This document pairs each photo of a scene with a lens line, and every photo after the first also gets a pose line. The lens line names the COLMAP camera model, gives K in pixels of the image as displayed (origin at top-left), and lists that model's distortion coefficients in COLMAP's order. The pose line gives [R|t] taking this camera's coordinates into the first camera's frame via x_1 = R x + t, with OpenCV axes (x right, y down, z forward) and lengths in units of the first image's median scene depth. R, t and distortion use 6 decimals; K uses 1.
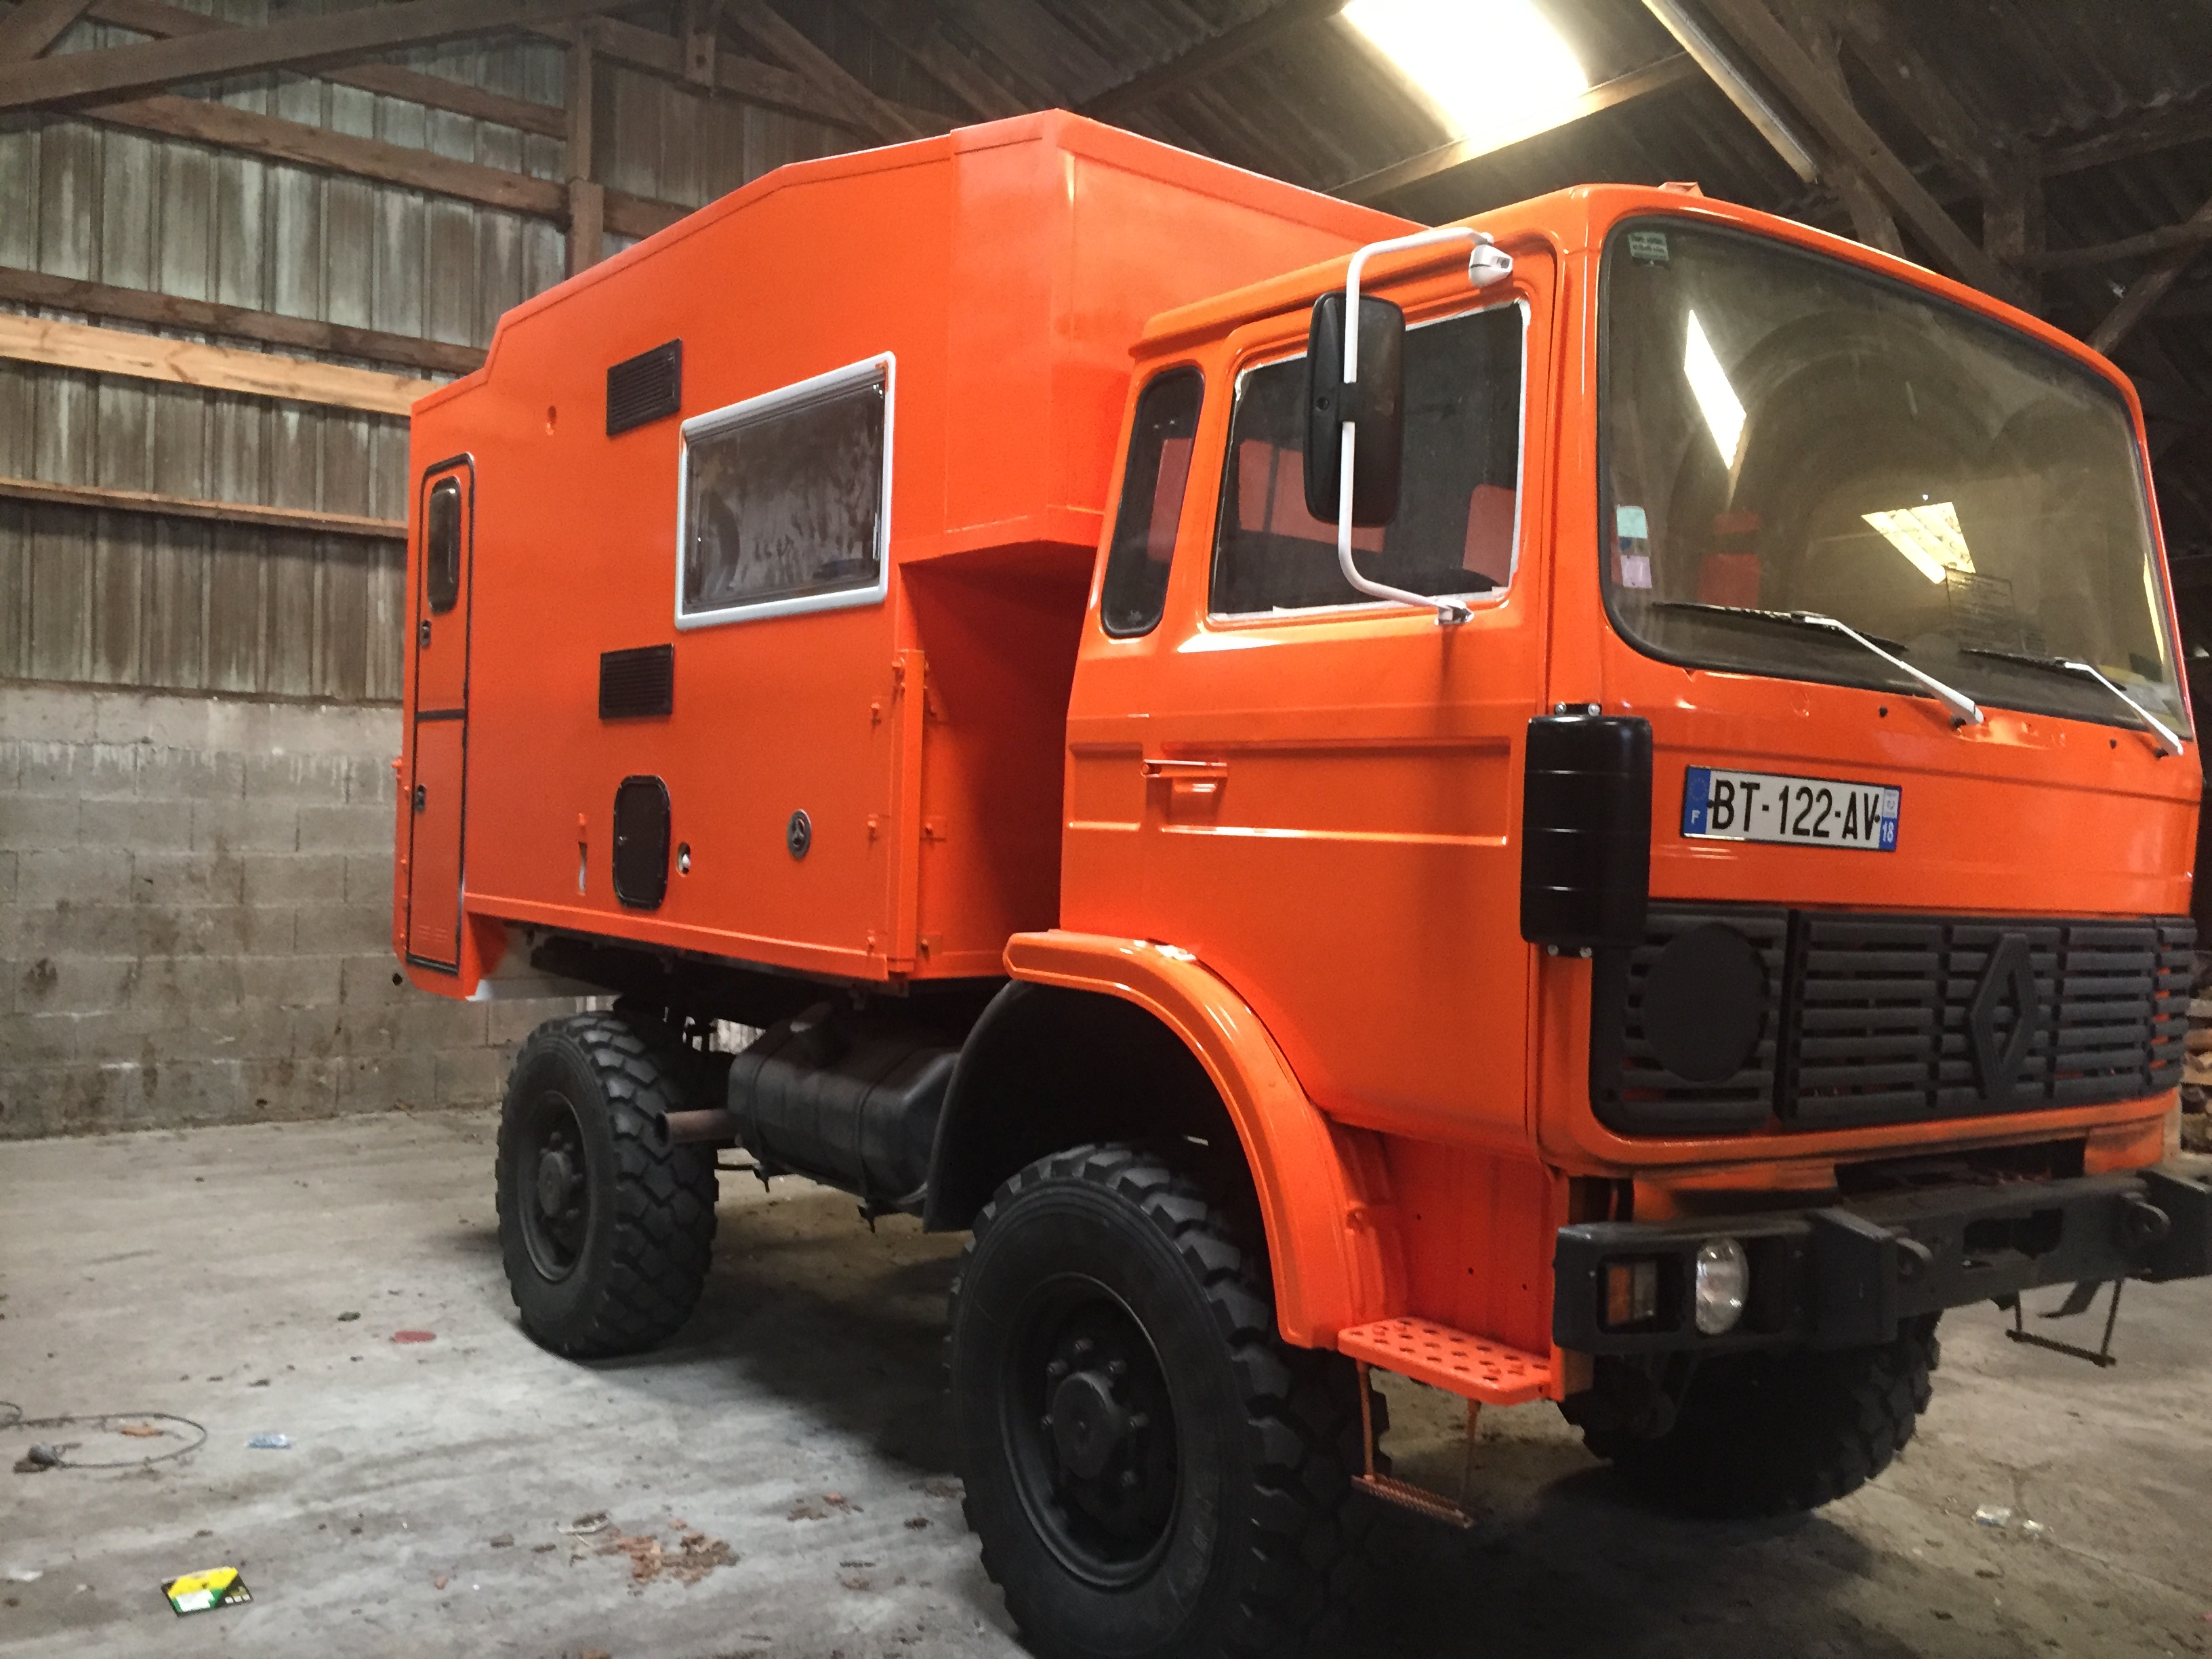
lens RADIAL K [[1884.9, 0, 1106.0], [0, 1884.9, 829.5], [0, 0, 1]] dist [0.088022, -0.123753]
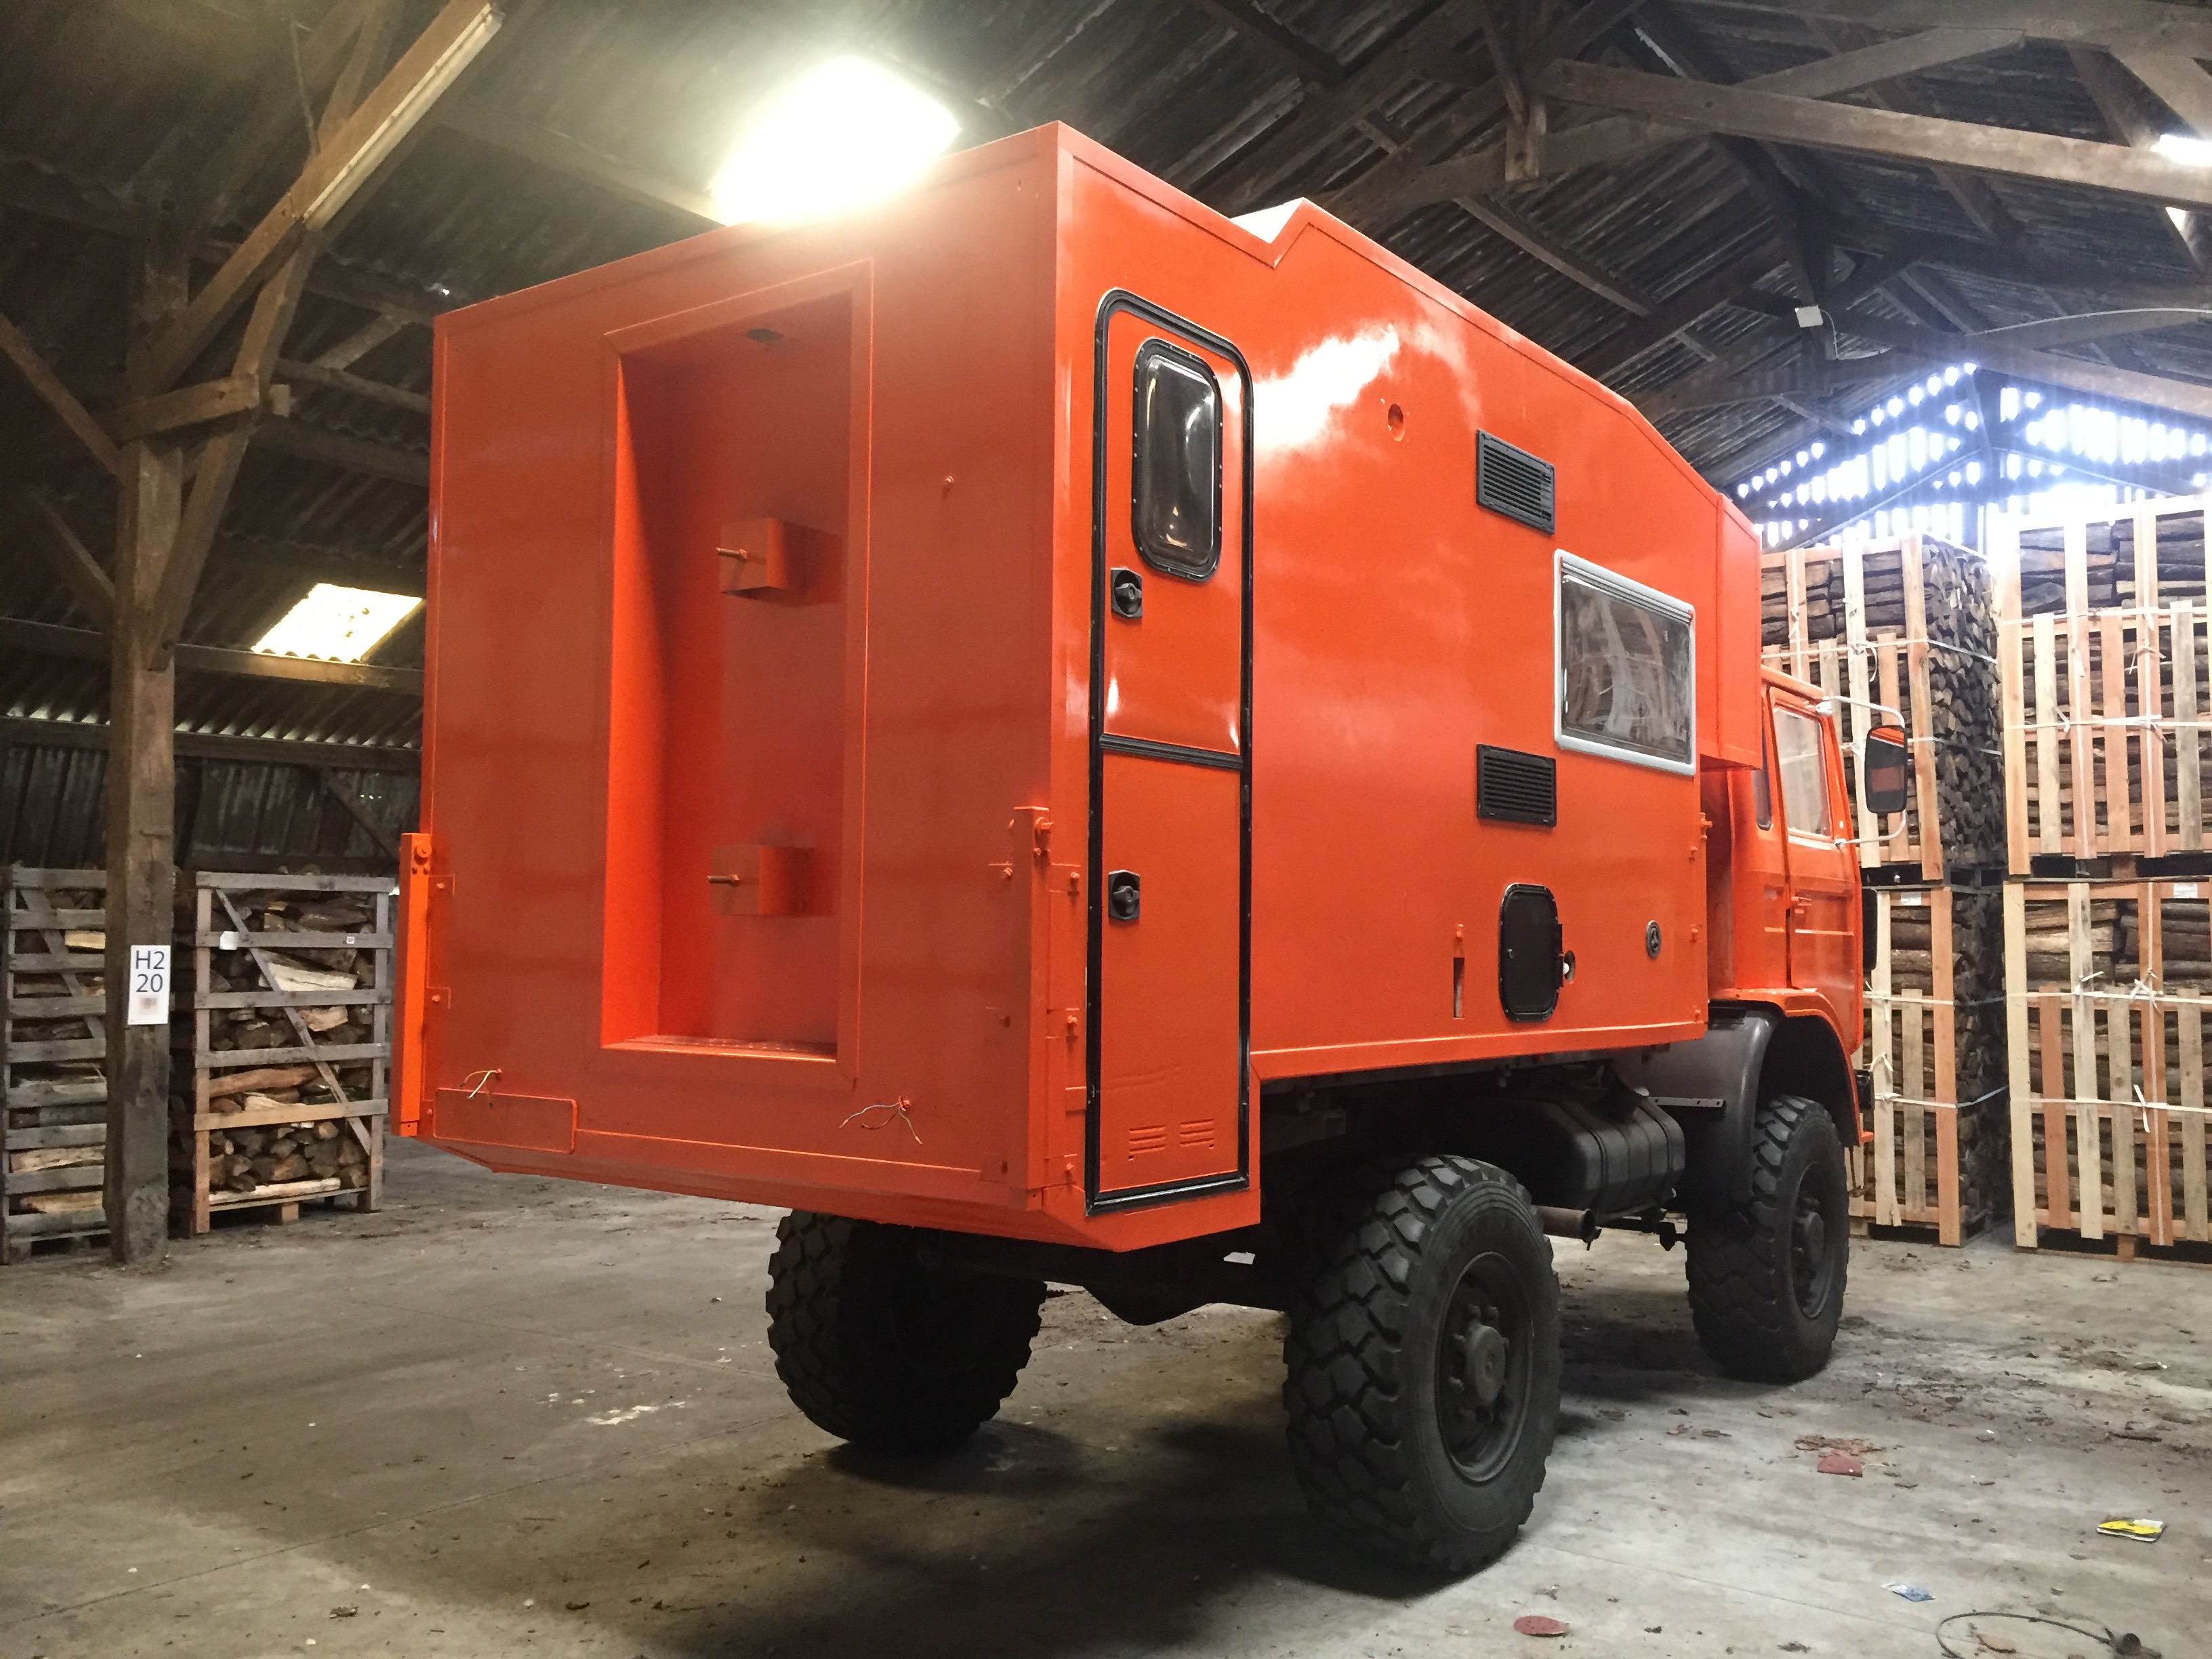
lens RADIAL K [[1884.9, 0, 1106.0], [0, 1884.9, 829.5], [0, 0, 1]] dist [0.088022, -0.123753]
pose [[-0.271865, 0.023188, 0.962056, -0.646738], [-0.013933, 0.999510, -0.028029, -0.015442], [-0.962235, -0.021024, -0.271408, 0.848367]]
